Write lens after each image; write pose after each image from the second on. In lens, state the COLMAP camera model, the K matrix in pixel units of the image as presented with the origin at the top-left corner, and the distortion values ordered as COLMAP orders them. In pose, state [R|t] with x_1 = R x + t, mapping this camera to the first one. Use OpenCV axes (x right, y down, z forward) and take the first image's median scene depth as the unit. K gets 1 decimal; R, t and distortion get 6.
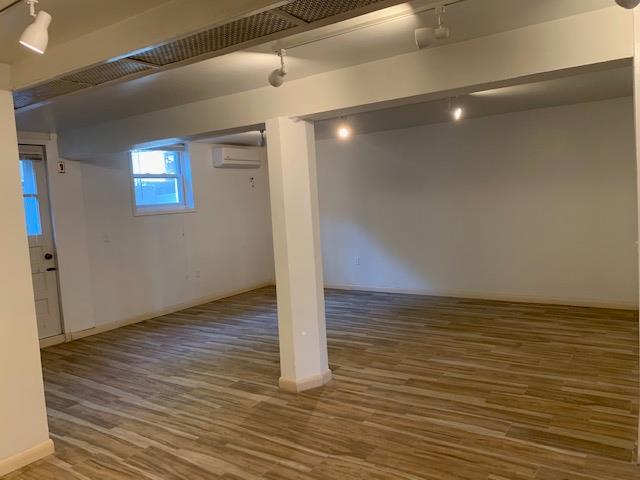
lens RADIAL K [[490.9, 0, 320.3], [0, 490.9, 239.5], [0, 0, 1]] dist [0.031565, -0.027776]
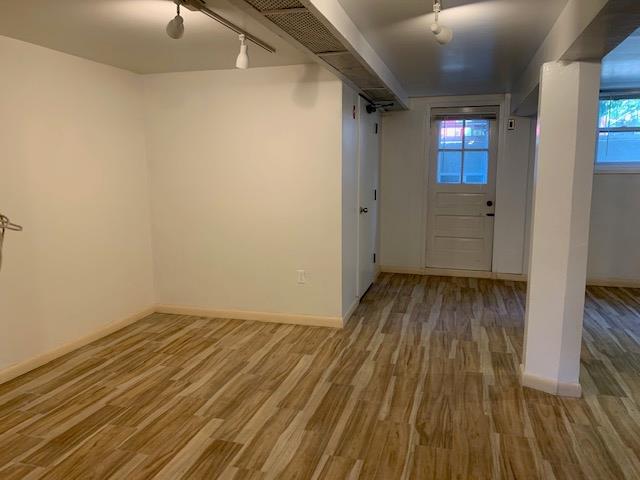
lens RADIAL K [[490.9, 0, 323.8], [0, 490.9, 243.2], [0, 0, 1]] dist [0.031565, -0.027776]
pose [[0.313063, 0.200243, -0.928383, 0.614271], [-0.098672, 0.979088, 0.177906, -0.059864], [0.944593, 0.035909, 0.326275, 0.373434]]
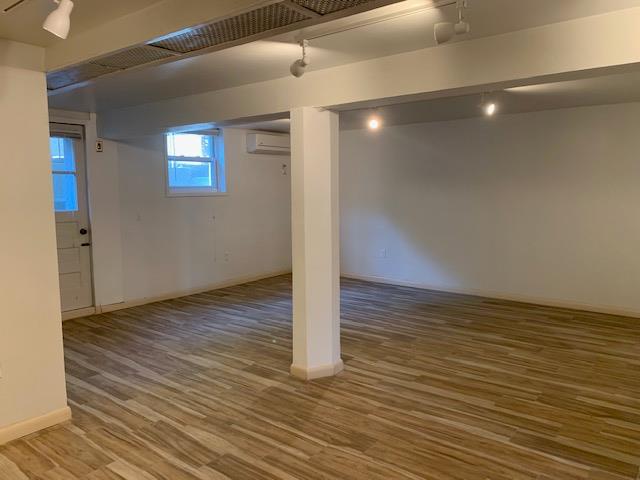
lens RADIAL K [[490.9, 0, 319.8], [0, 490.9, 237.6], [0, 0, 1]] dist [0.031565, -0.027776]
pose [[0.995516, 0.057034, -0.075464, 0.038506], [-0.055492, 0.998208, 0.022380, -0.006322], [0.076605, -0.018092, 0.996897, -0.002193]]
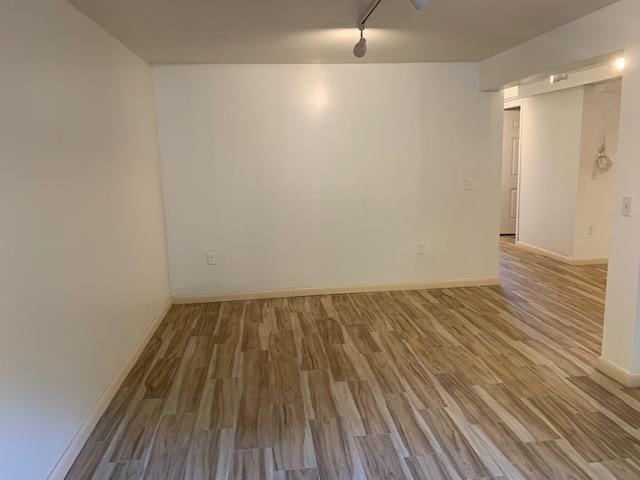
lens RADIAL K [[490.9, 0, 324.4], [0, 490.9, 237.9], [0, 0, 1]] dist [0.031565, -0.027776]
pose [[-0.651212, -0.055549, 0.756860, -0.322034], [0.130872, 0.974156, 0.184102, -0.160657], [-0.747526, 0.218941, -0.627112, 1.952598]]
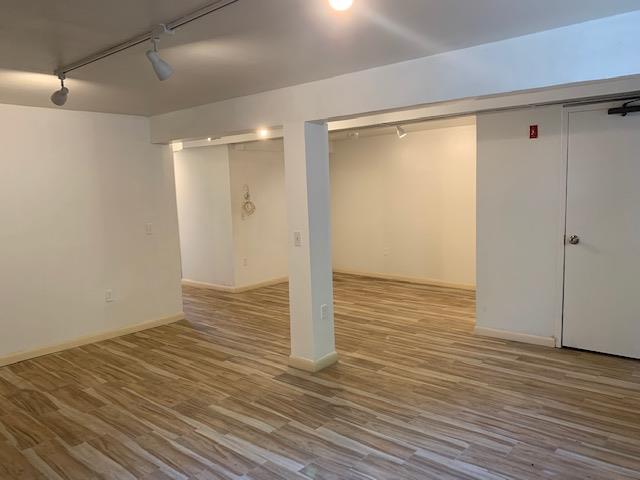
lens RADIAL K [[490.9, 0, 316.0], [0, 490.9, 240.4], [0, 0, 1]] dist [0.031565, -0.027776]
pose [[-0.987174, 0.074199, 0.141358, -0.221789], [0.100094, 0.977448, 0.185945, -0.190285], [-0.124374, 0.197709, -0.972339, 2.119167]]
